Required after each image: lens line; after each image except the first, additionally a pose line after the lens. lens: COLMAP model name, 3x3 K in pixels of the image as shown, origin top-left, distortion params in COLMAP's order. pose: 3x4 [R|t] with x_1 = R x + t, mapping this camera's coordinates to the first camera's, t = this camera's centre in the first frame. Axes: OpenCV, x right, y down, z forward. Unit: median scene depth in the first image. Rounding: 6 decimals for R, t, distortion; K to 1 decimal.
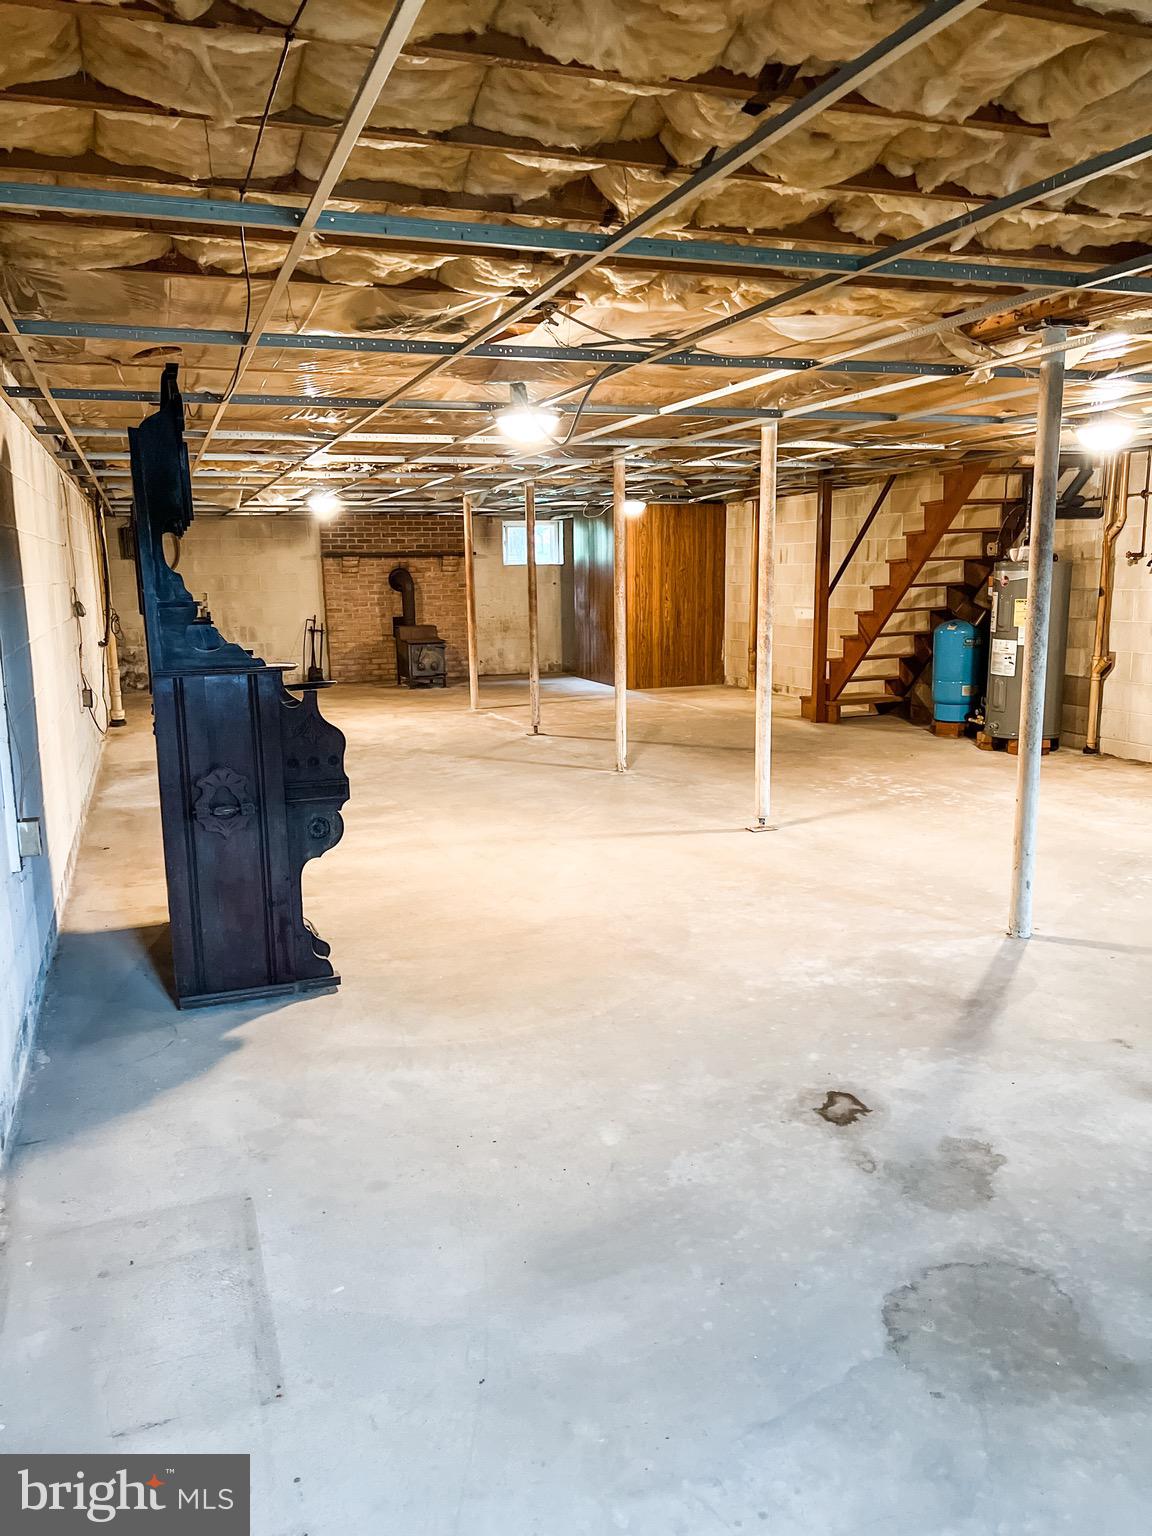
lens RADIAL K [[1148.3, 0, 583.5], [0, 1148.3, 776.1], [0, 0, 1]] dist [0.088554, -0.118805]
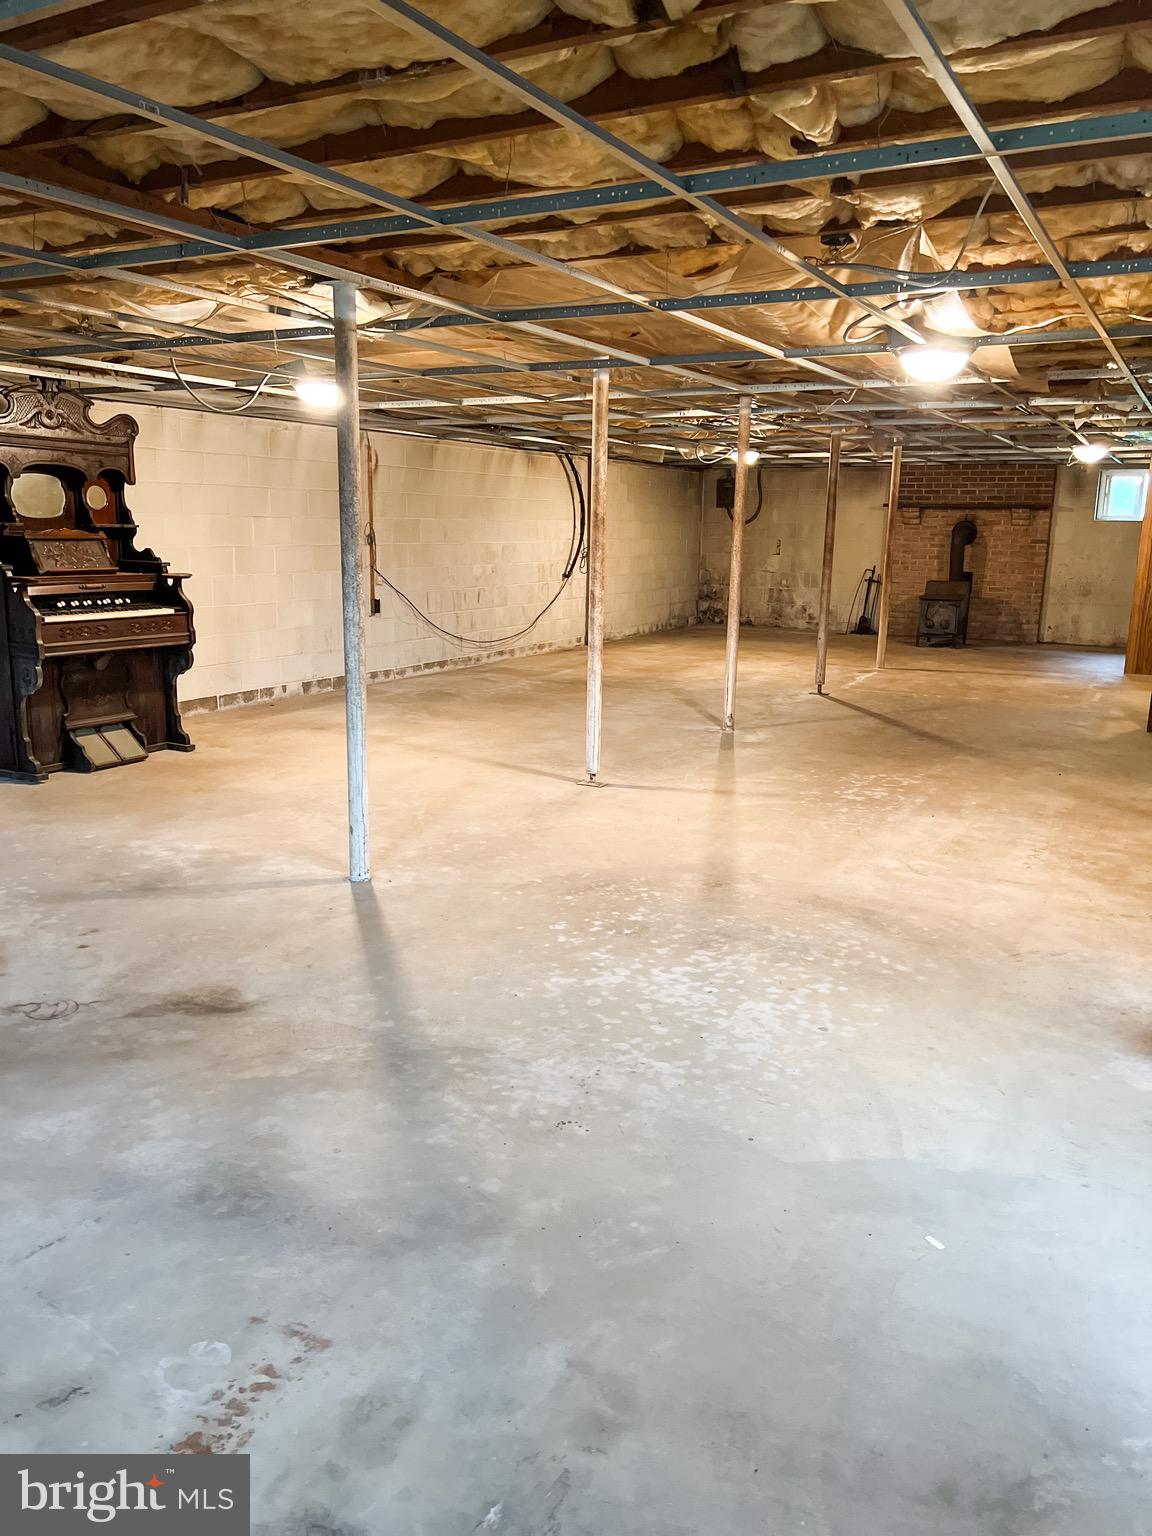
lens RADIAL K [[1148.3, 0, 583.5], [0, 1148.3, 776.1], [0, 0, 1]] dist [0.088554, -0.118805]
pose [[0.663241, 0.191060, -0.723607, 0.382208], [-0.160733, 0.980667, 0.111610, -0.031473], [0.730942, 0.042283, 0.681128, 0.133794]]
